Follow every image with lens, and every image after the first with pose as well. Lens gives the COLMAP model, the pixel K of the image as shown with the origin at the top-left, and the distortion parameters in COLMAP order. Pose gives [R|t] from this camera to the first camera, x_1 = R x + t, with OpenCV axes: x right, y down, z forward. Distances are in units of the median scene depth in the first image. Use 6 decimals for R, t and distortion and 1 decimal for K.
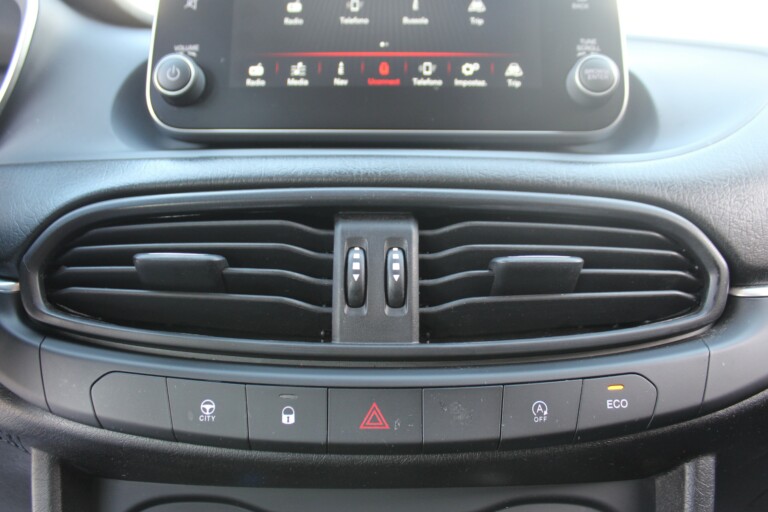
lens RADIAL K [[687.5, 0, 384.0], [0, 687.5, 256.0], [0, 0, 1]] dist [-0.166172, 0.161660]
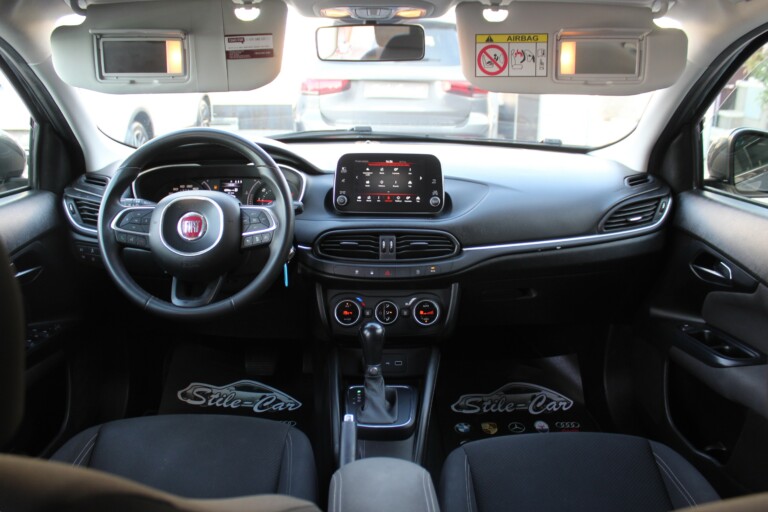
lens RADIAL K [[872.1, 0, 384.0], [0, 872.1, 256.0], [0, 0, 1]] dist [-0.269001, -0.003477]
pose [[0.999950, -0.002774, 0.009631, -0.097767], [0.001669, 0.993608, 0.112875, -0.617863], [-0.009883, -0.112853, 0.993563, -5.342254]]
